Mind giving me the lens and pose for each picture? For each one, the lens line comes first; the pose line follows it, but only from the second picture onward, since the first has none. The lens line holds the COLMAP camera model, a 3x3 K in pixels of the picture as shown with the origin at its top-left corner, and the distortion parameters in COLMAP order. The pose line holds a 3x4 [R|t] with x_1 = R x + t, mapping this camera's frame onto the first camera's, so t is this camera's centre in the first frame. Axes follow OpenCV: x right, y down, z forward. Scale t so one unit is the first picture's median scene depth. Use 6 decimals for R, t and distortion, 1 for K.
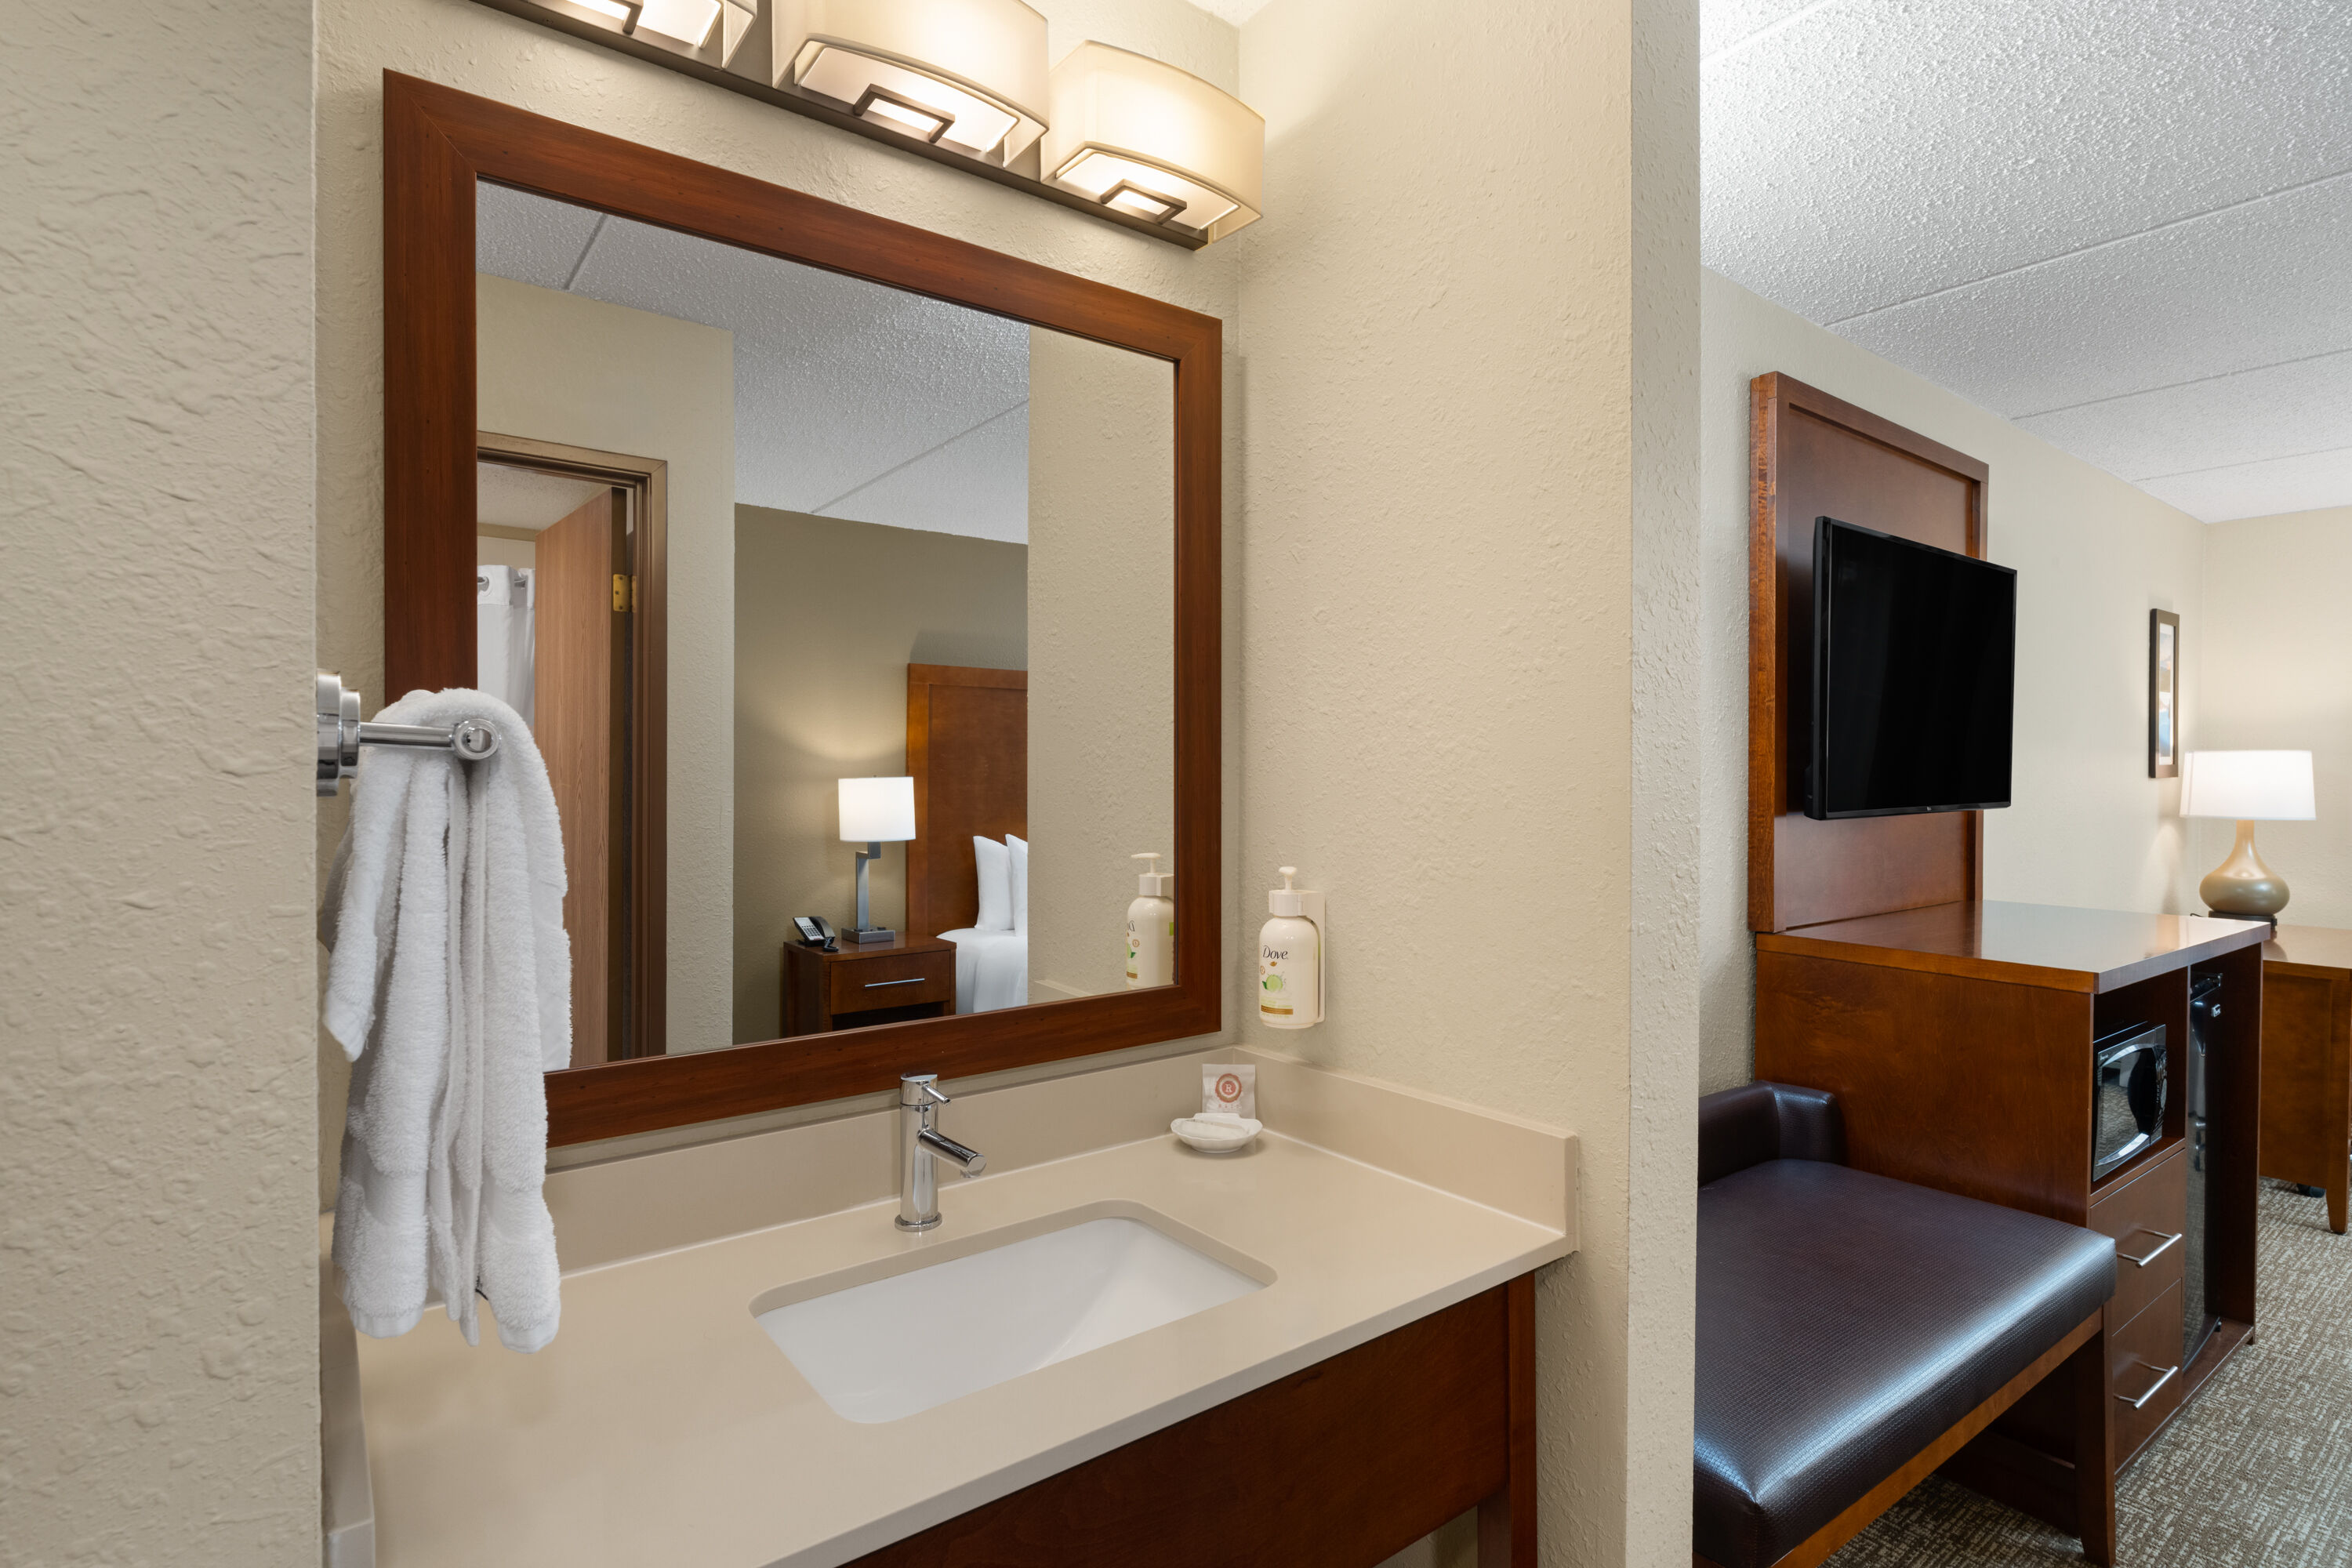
lens RADIAL K [[1178.6, 0, 1173.2], [0, 1178.6, 779.2], [0, 0, 1]] dist [0.003287, -0.000554]
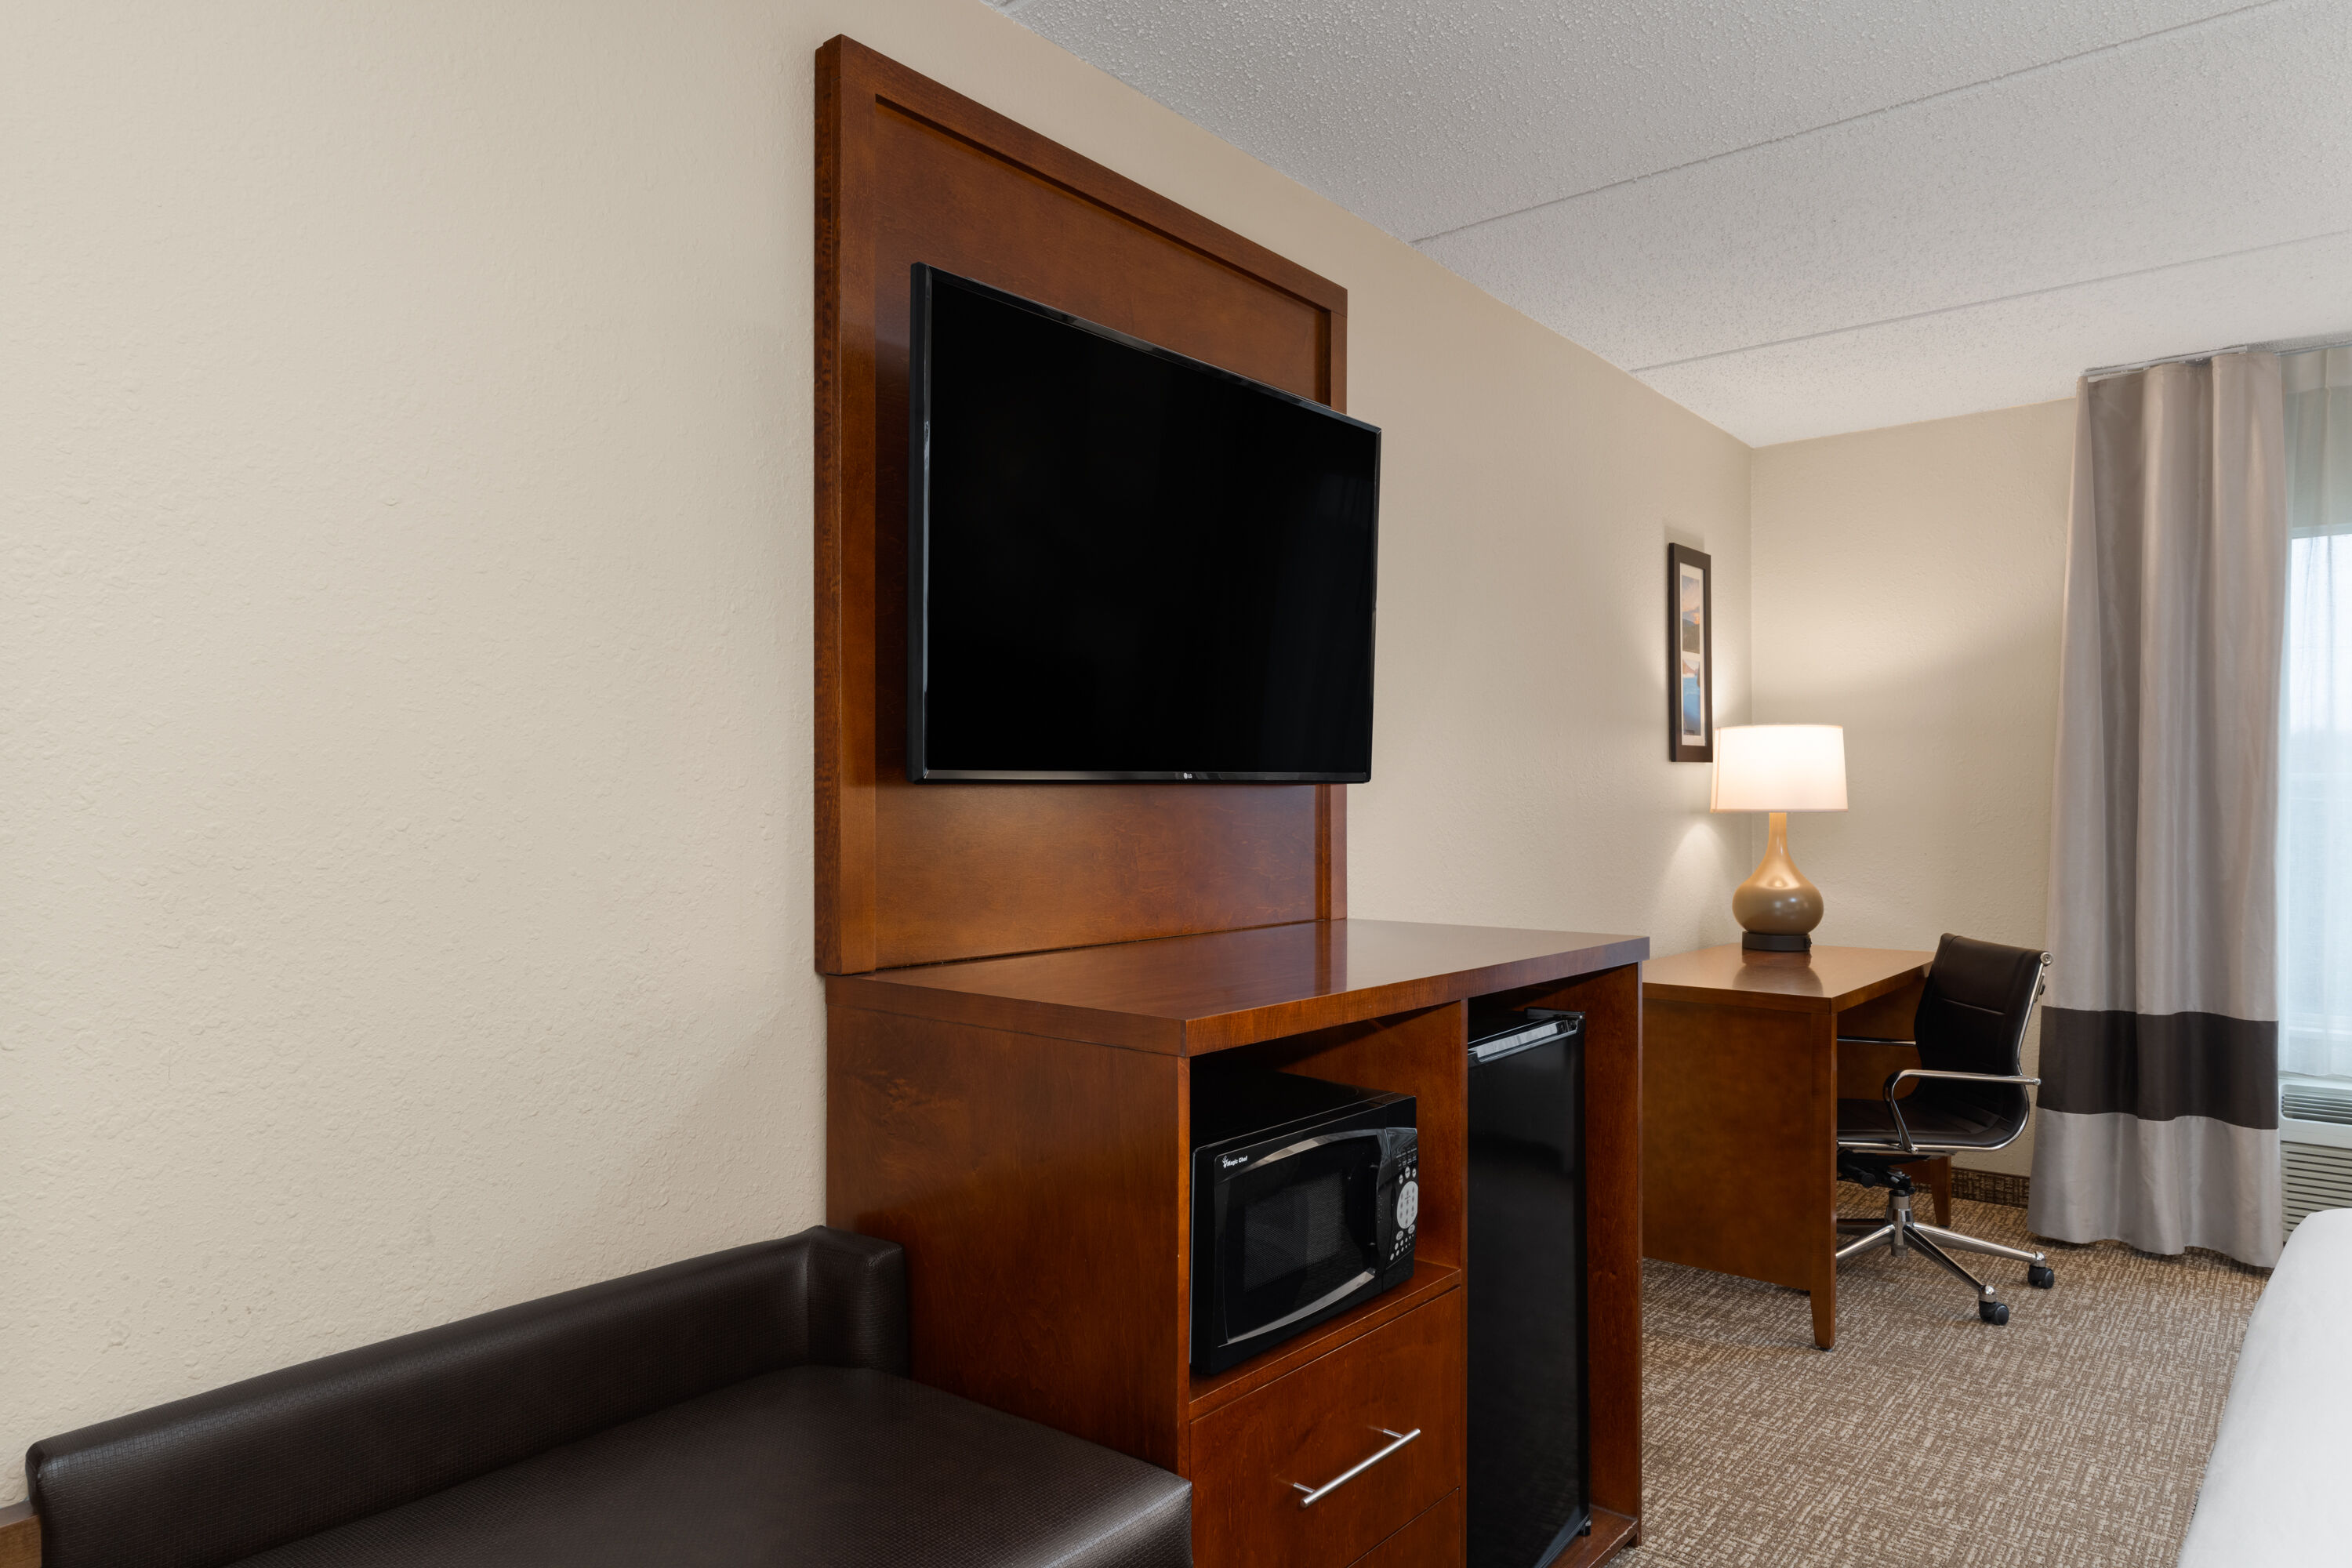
lens RADIAL K [[1494.6, 0, 1179.4], [0, 1494.6, 780.8], [0, 0, 1]] dist [-0.001437, 0.000921]
pose [[0.969614, -0.003090, 0.244622, 0.280081], [0.007745, 0.999807, -0.018072, 0.027472], [-0.244519, 0.019418, 0.969450, 0.131995]]
